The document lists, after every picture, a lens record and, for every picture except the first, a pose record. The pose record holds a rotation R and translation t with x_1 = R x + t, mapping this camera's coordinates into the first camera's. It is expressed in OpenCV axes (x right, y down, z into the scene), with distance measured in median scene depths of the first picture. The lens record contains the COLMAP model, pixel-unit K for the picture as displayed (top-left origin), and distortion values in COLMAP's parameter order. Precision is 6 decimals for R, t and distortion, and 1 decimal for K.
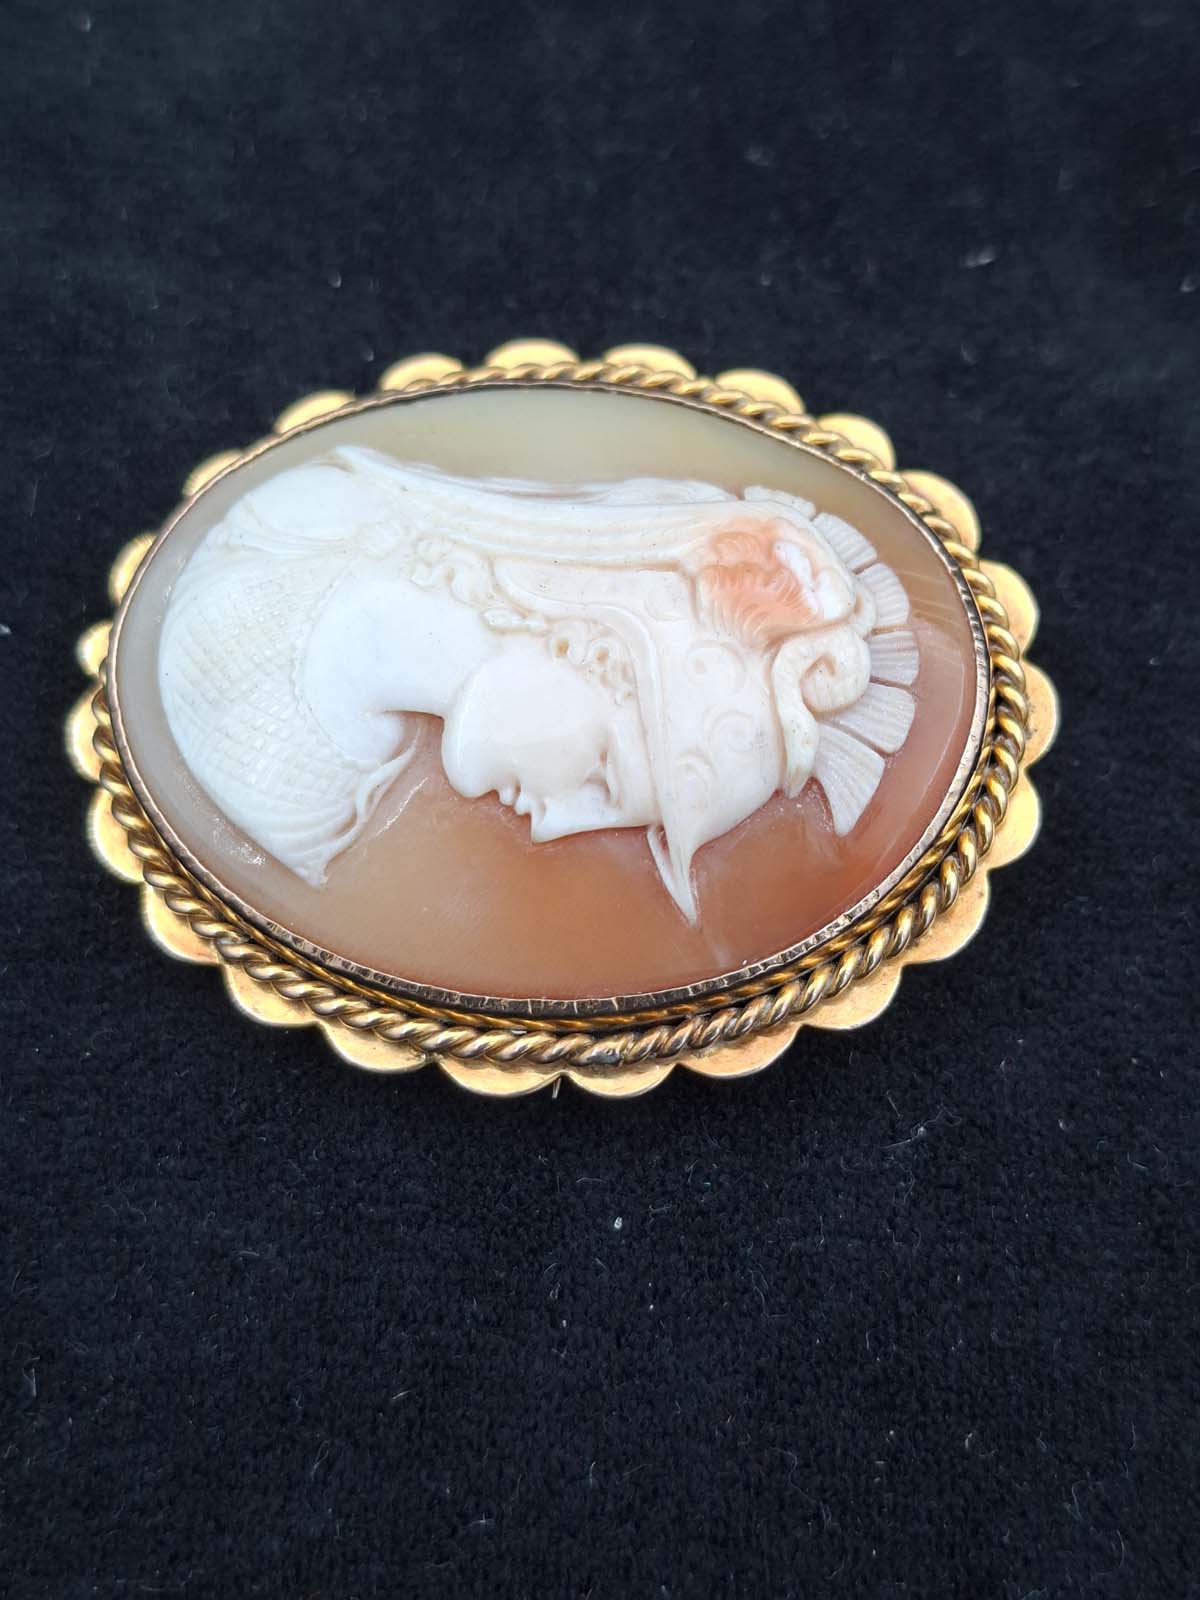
lens RADIAL K [[2413.6, 0, 600.0], [0, 2413.6, 800.0], [0, 0, 1]] dist [0.154912, -0.045911]
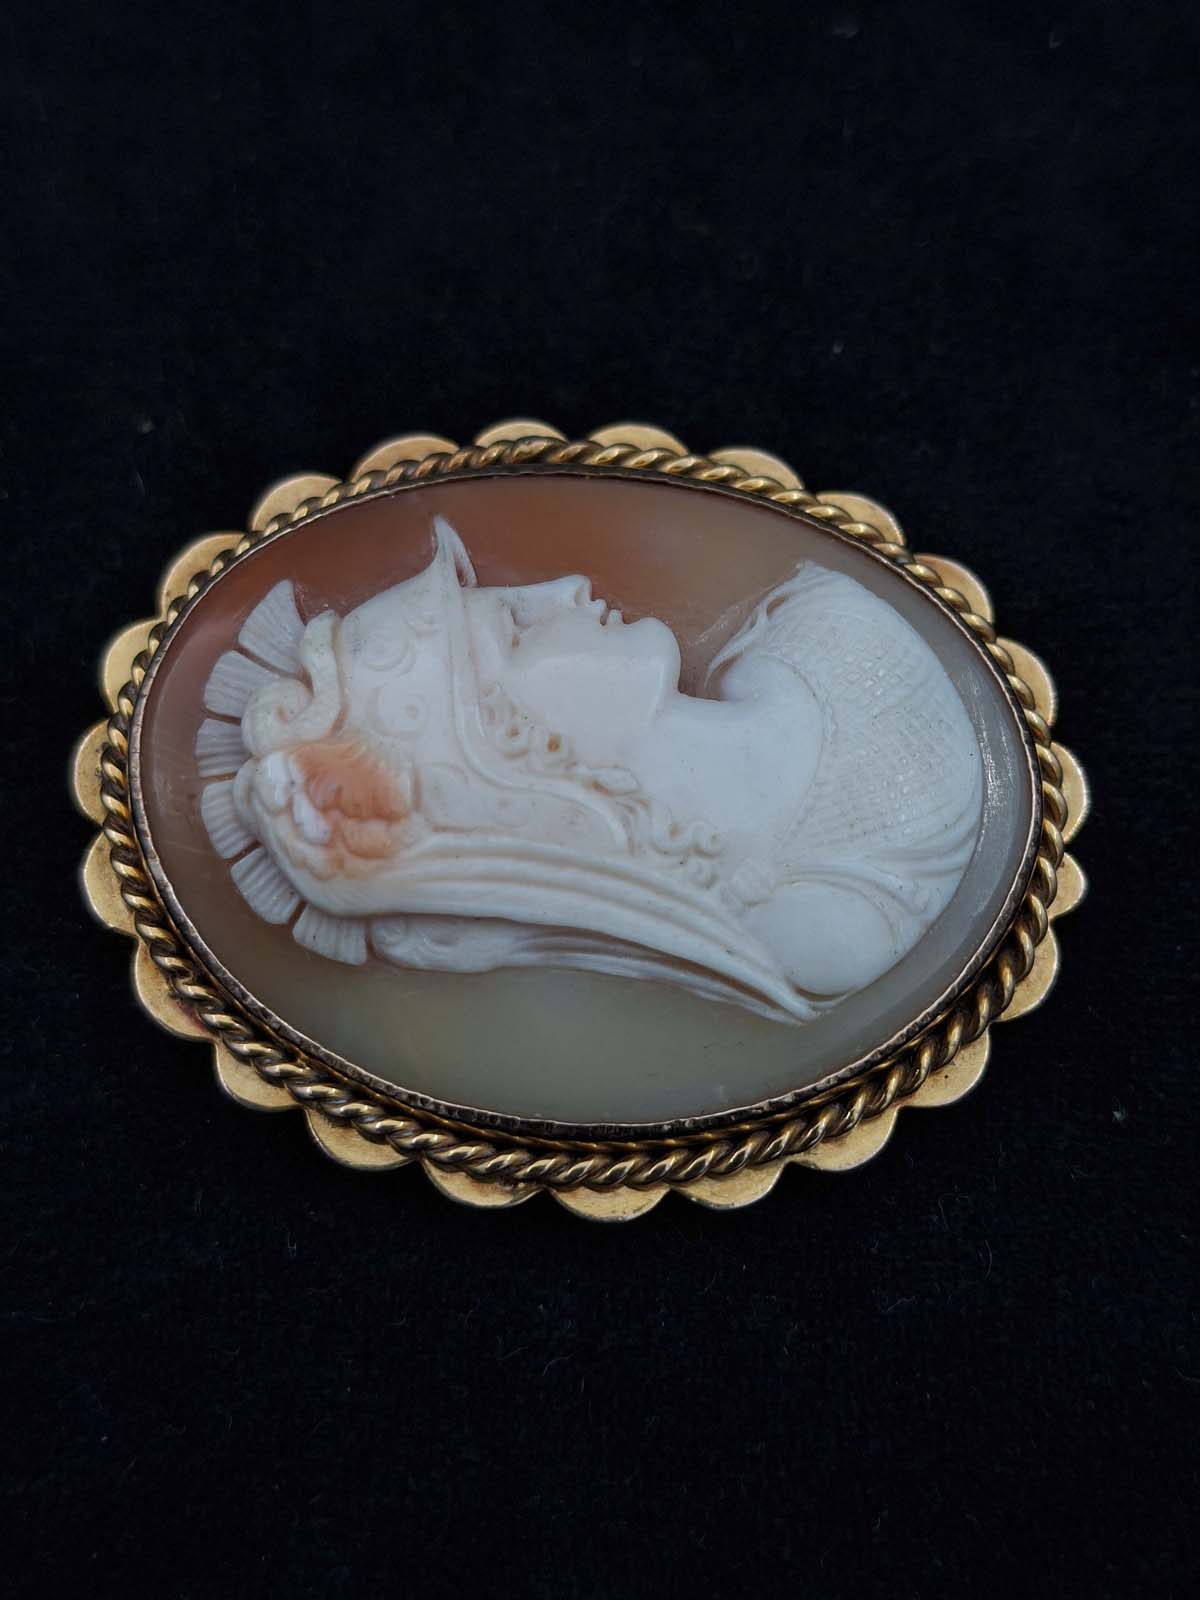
lens RADIAL K [[2413.6, 0, 600.0], [0, 2413.6, 800.0], [0, 0, 1]] dist [0.154912, -0.045911]
pose [[-0.996730, 0.017471, 0.078888, -0.110282], [0.029360, -0.831294, 0.555057, -0.622186], [0.075276, 0.555558, 0.828063, 0.208541]]
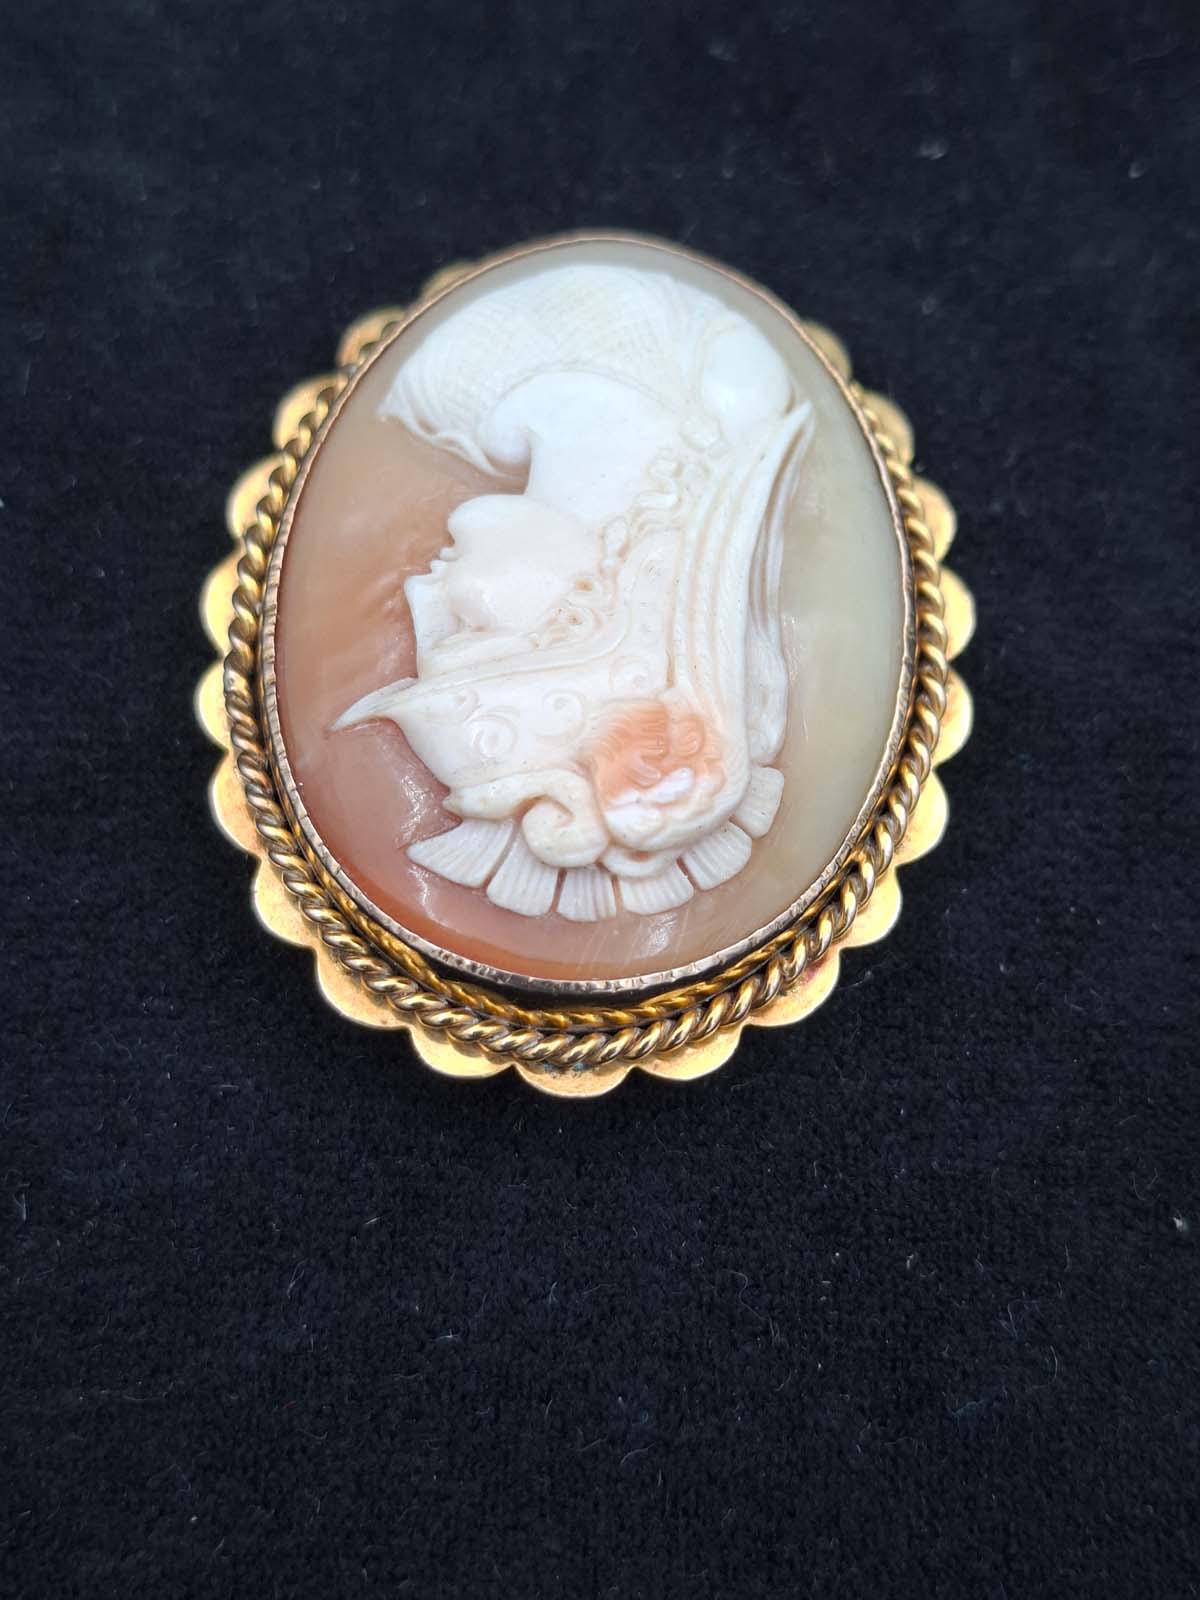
lens RADIAL K [[2413.6, 0, 600.0], [0, 2413.6, 800.0], [0, 0, 1]] dist [0.154912, -0.045911]
pose [[0.027763, 0.954743, -0.296133, 0.382587], [-0.958750, 0.109270, 0.262407, -0.333400], [0.282890, 0.276632, 0.918394, 0.069248]]
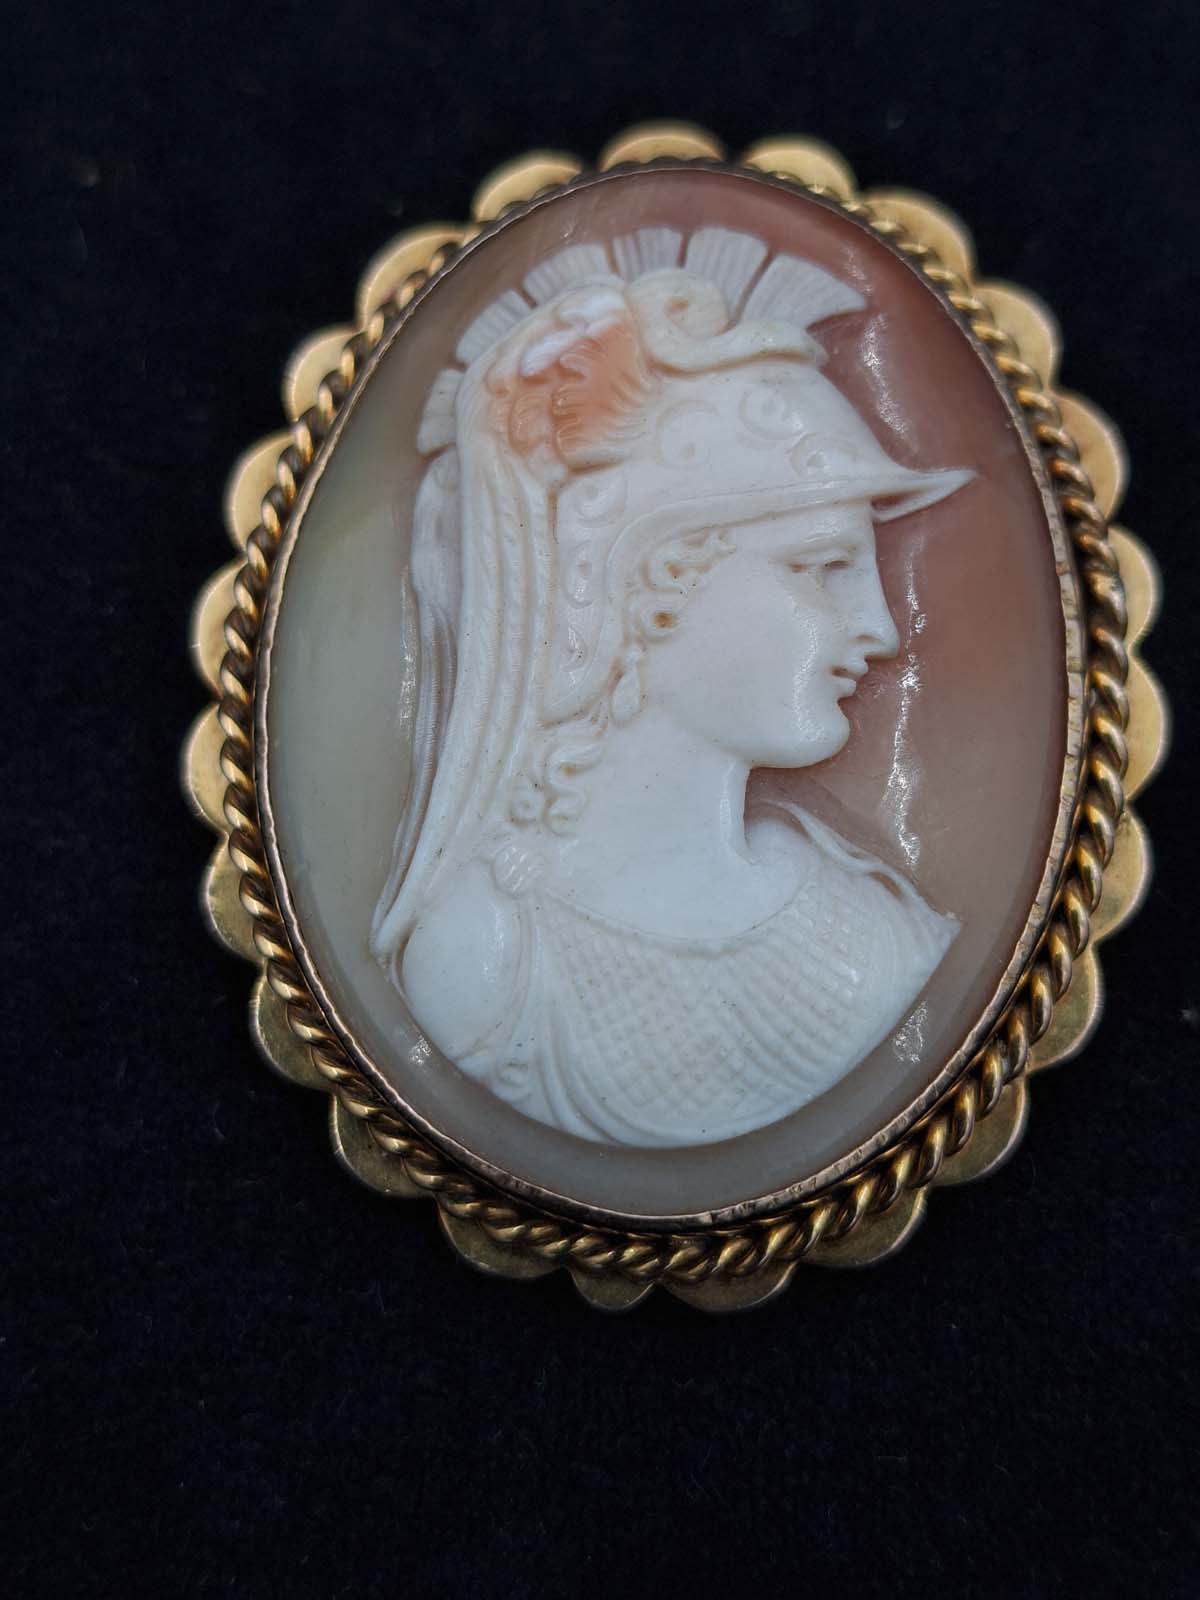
lens RADIAL K [[2413.6, 0, 600.0], [0, 2413.6, 800.0], [0, 0, 1]] dist [0.154912, -0.045911]
pose [[-0.055216, -0.960986, 0.271030, -0.292881], [0.971427, 0.011050, 0.237083, -0.276197], [-0.230828, 0.276376, 0.932917, 0.264476]]
